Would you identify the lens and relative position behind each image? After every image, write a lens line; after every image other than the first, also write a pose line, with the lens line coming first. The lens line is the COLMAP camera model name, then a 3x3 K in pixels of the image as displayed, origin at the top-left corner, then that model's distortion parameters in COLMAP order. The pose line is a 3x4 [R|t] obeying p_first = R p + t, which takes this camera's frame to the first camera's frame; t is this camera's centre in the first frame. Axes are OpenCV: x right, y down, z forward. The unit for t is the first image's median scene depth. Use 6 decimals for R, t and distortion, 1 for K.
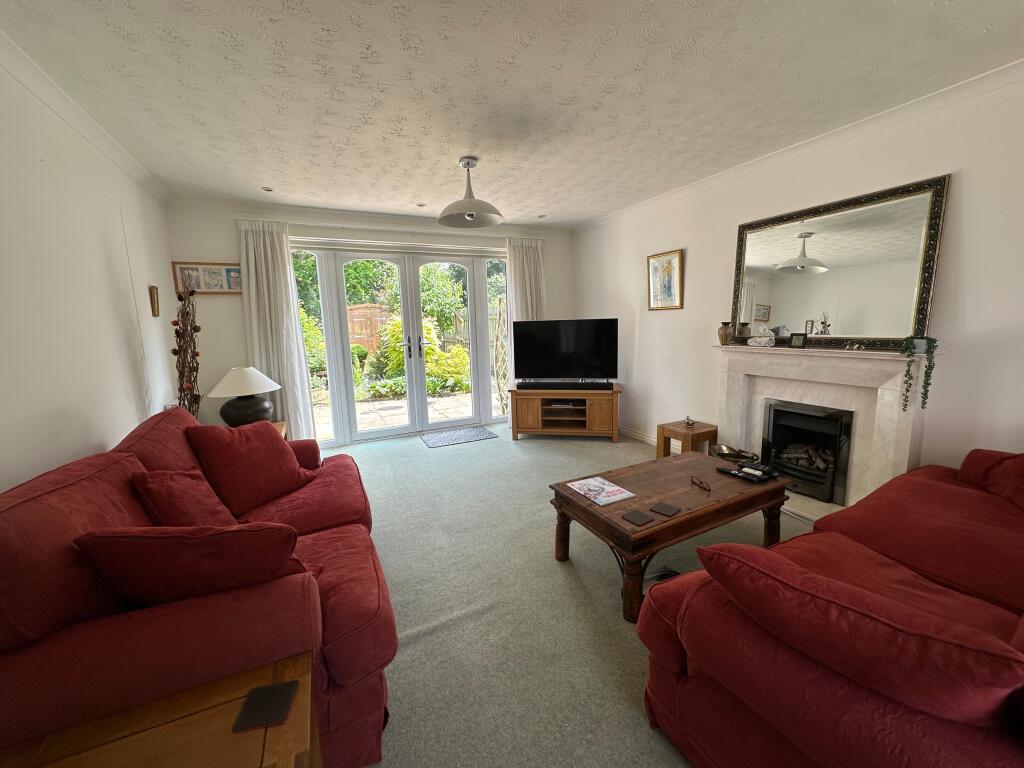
lens RADIAL K [[410.8, 0, 519.7], [0, 410.8, 386.2], [0, 0, 1]] dist [0.002826, 0.000014]
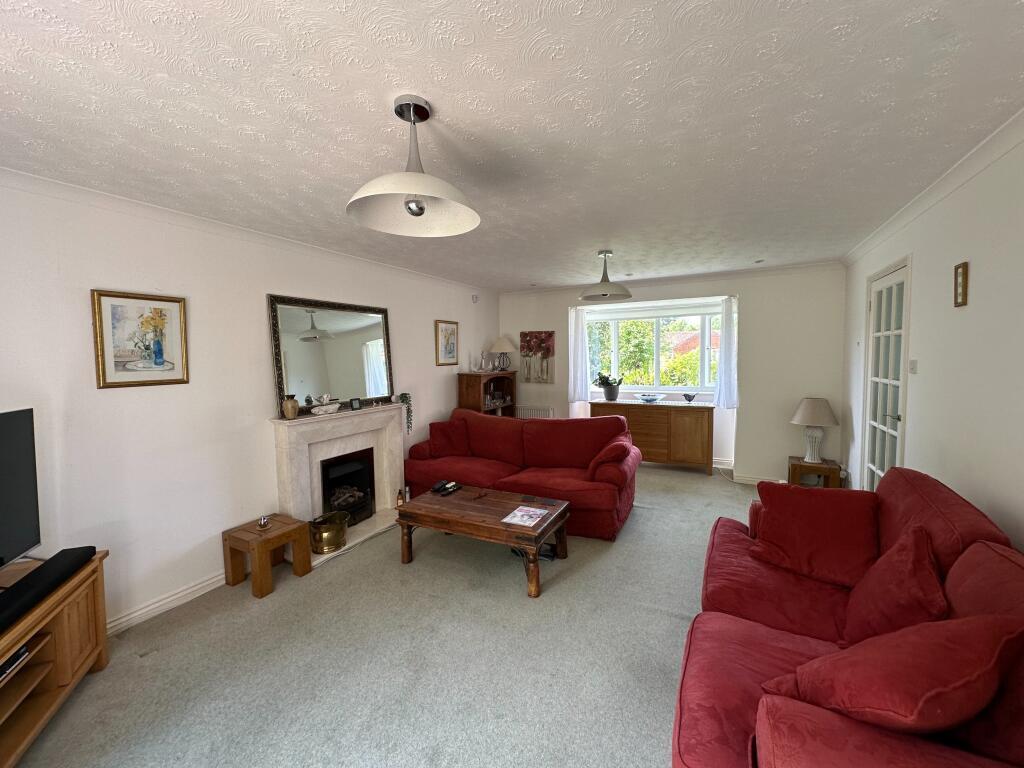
lens RADIAL K [[410.8, 0, 516.8], [0, 410.8, 375.7], [0, 0, 1]] dist [0.002826, 0.000014]
pose [[-0.579588, -0.004763, 0.814896, -0.679704], [0.155693, 0.980915, 0.116468, -0.273699], [-0.799898, 0.194377, -0.567785, 1.332569]]
